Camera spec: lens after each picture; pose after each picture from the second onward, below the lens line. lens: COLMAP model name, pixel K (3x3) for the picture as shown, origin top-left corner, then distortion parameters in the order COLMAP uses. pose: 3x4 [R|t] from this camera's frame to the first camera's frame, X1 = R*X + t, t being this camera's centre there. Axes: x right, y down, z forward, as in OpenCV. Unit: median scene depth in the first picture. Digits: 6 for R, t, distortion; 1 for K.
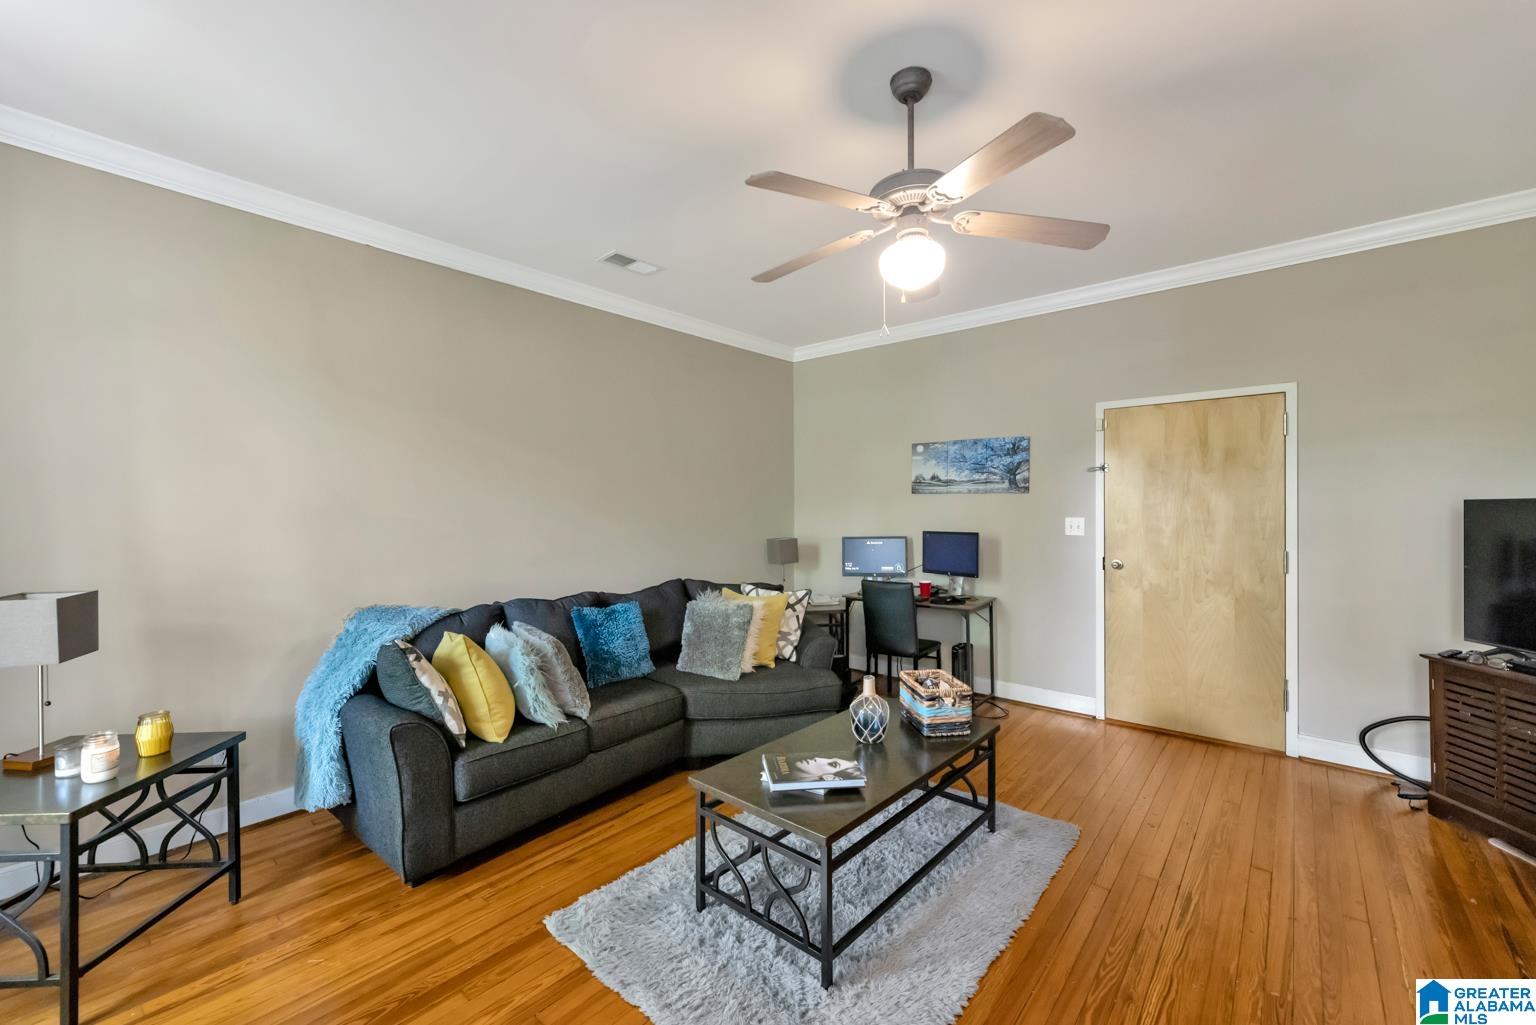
lens RADIAL K [[618.6, 0, 775.7], [0, 618.6, 513.0], [0, 0, 1]] dist [0.003723, 0.000298]
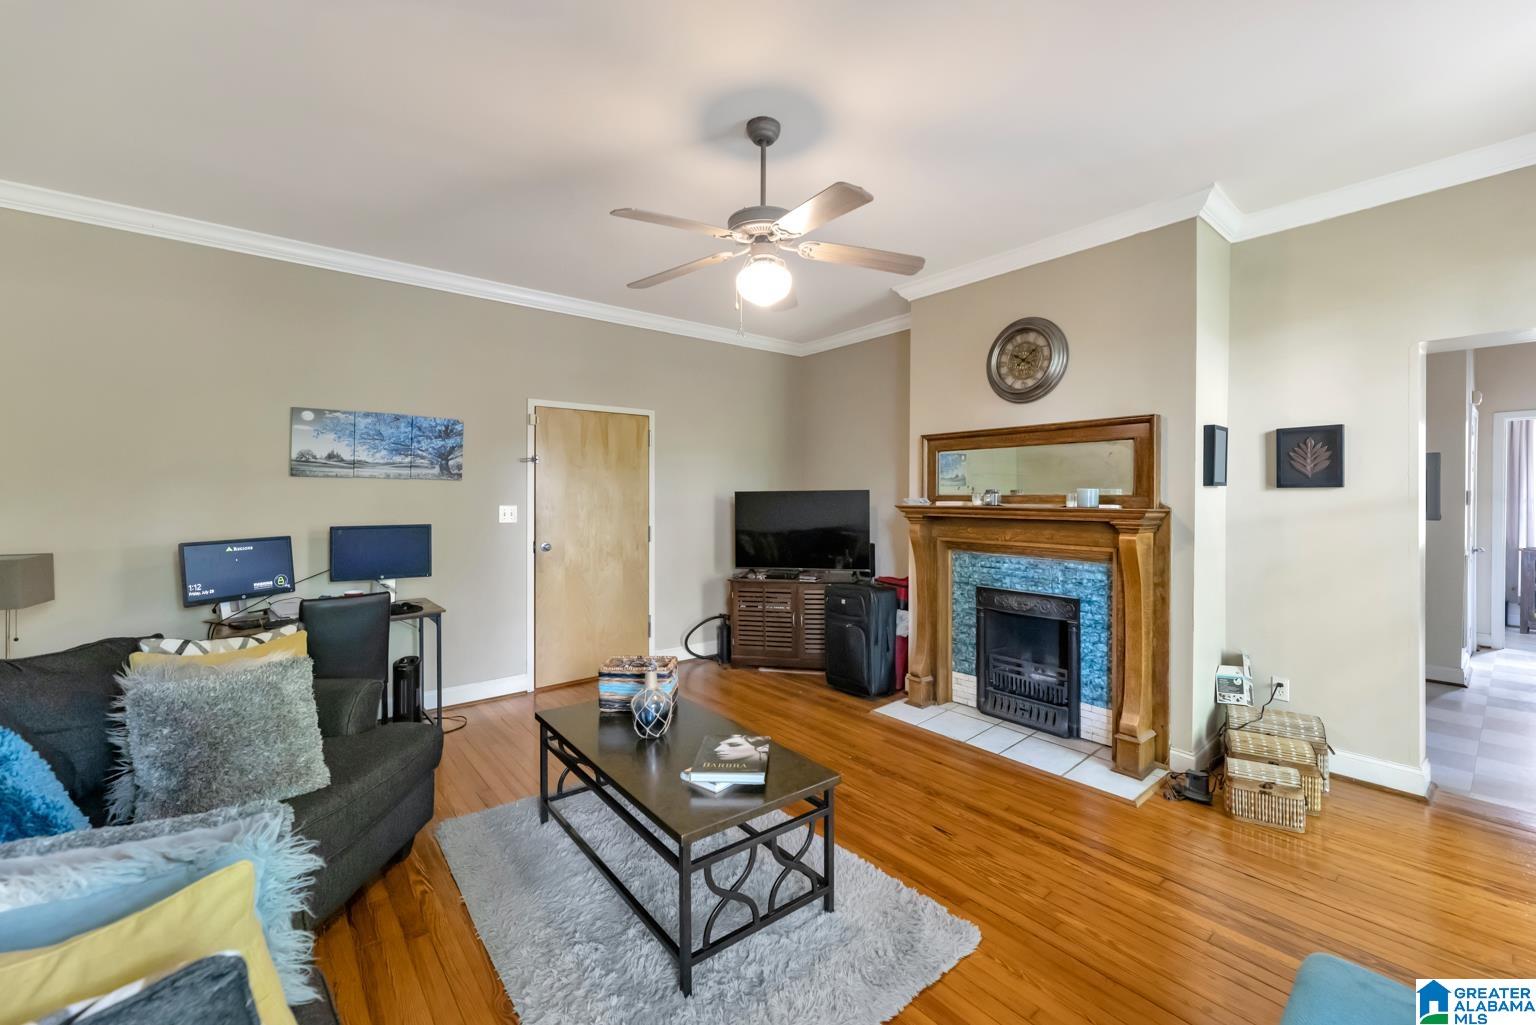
lens RADIAL K [[618.6, 0, 774.2], [0, 618.6, 501.4], [0, 0, 1]] dist [0.003723, 0.000298]
pose [[0.193074, -0.005211, 0.981170, -0.428279], [0.009794, 0.999946, 0.003383, 0.001360], [-0.981135, 0.008957, 0.193115, 0.352894]]
